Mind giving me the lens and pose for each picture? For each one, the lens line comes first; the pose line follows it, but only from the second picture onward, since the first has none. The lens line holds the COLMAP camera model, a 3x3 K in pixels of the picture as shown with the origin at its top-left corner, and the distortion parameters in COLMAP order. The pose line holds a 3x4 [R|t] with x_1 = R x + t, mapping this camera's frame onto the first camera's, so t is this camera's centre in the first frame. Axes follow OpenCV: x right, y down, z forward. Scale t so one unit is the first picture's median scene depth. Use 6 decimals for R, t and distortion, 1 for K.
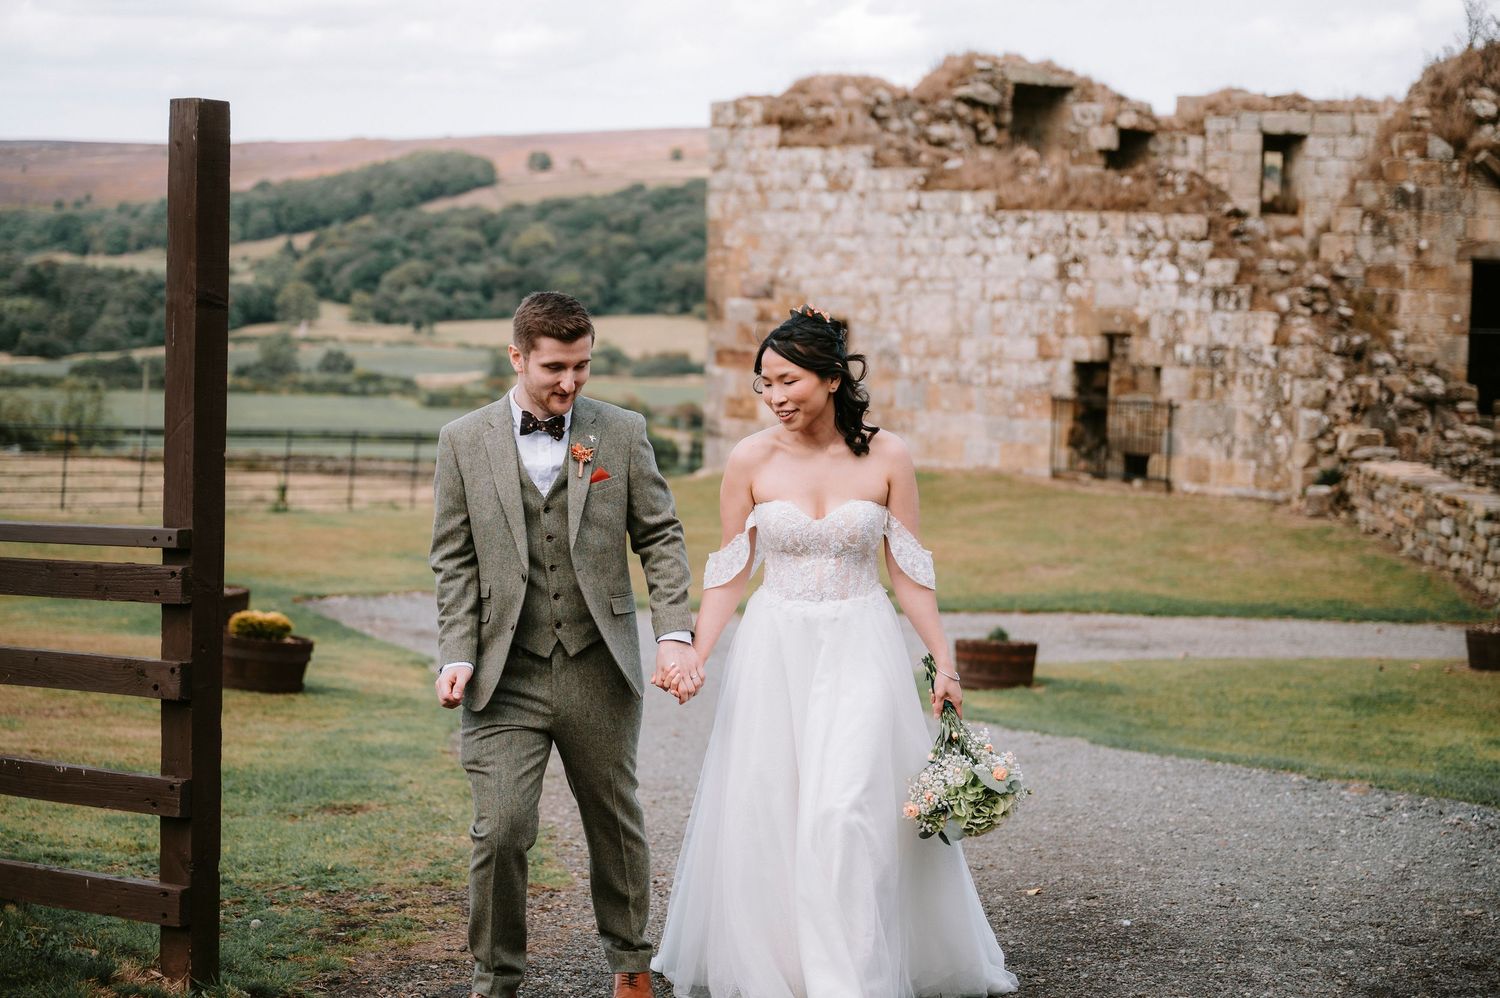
lens RADIAL K [[2584.0, 0, 750.0], [0, 2584.0, 499.0], [0, 0, 1]] dist [0.018711, 0.051338]
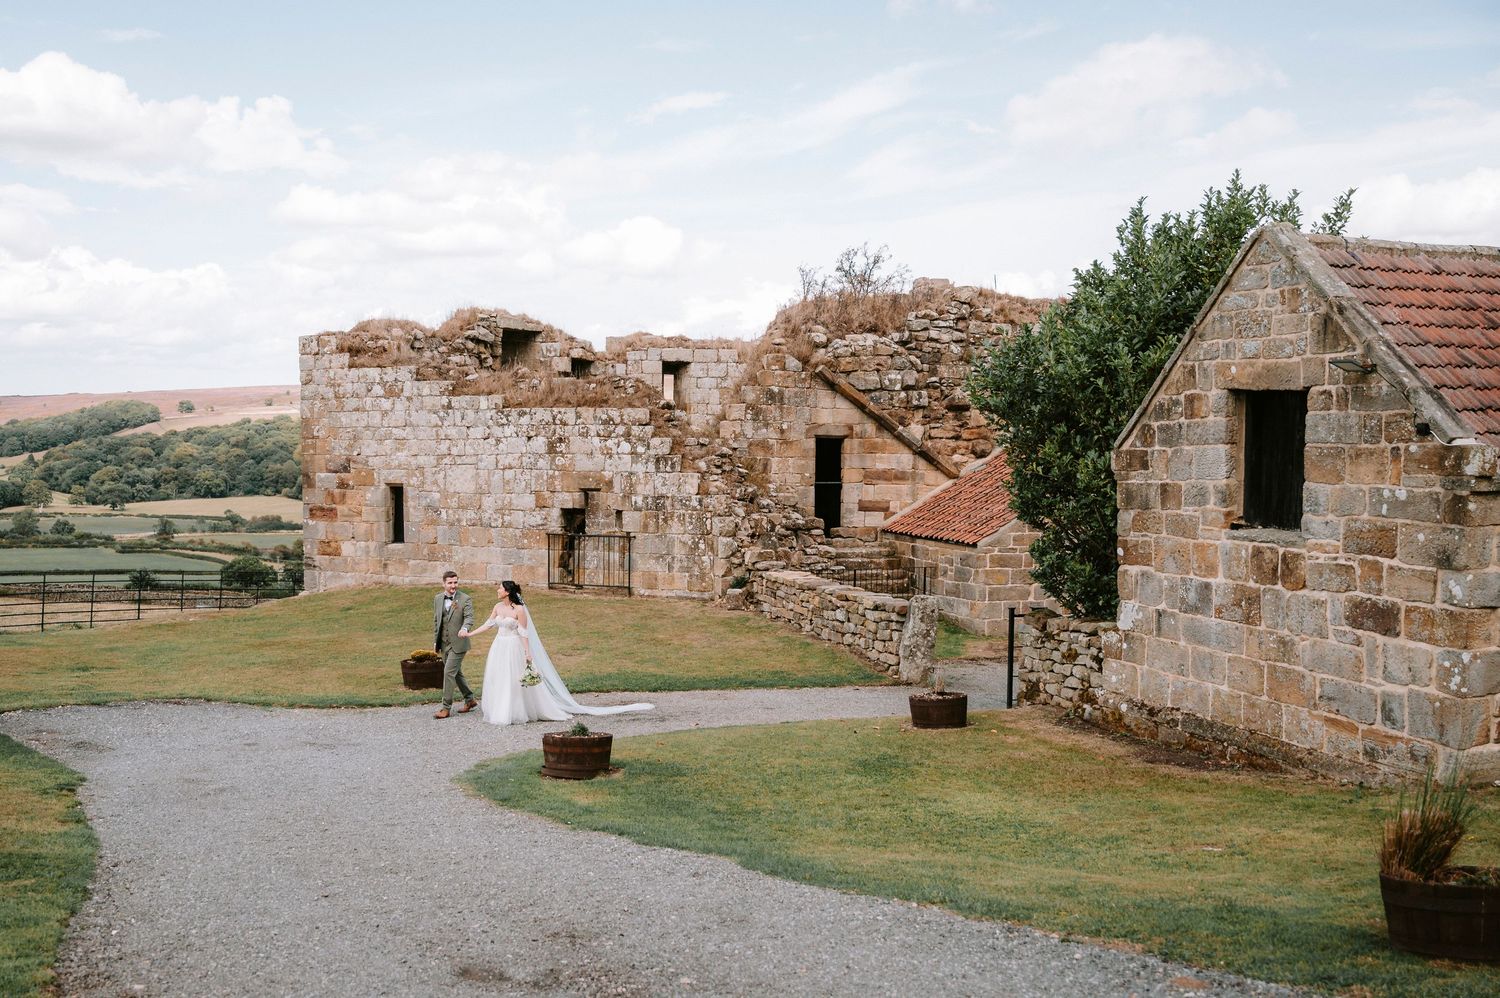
lens RADIAL K [[1344.6, 0, 608.8], [0, 1344.6, 580.2], [0, 0, 1]] dist [-0.000718, -0.001958]
pose [[0.975863, -0.036230, 0.215356, -0.014411], [0.037835, 0.999278, -0.003335, -0.009141], [-0.215079, 0.011403, 0.976530, 0.246617]]
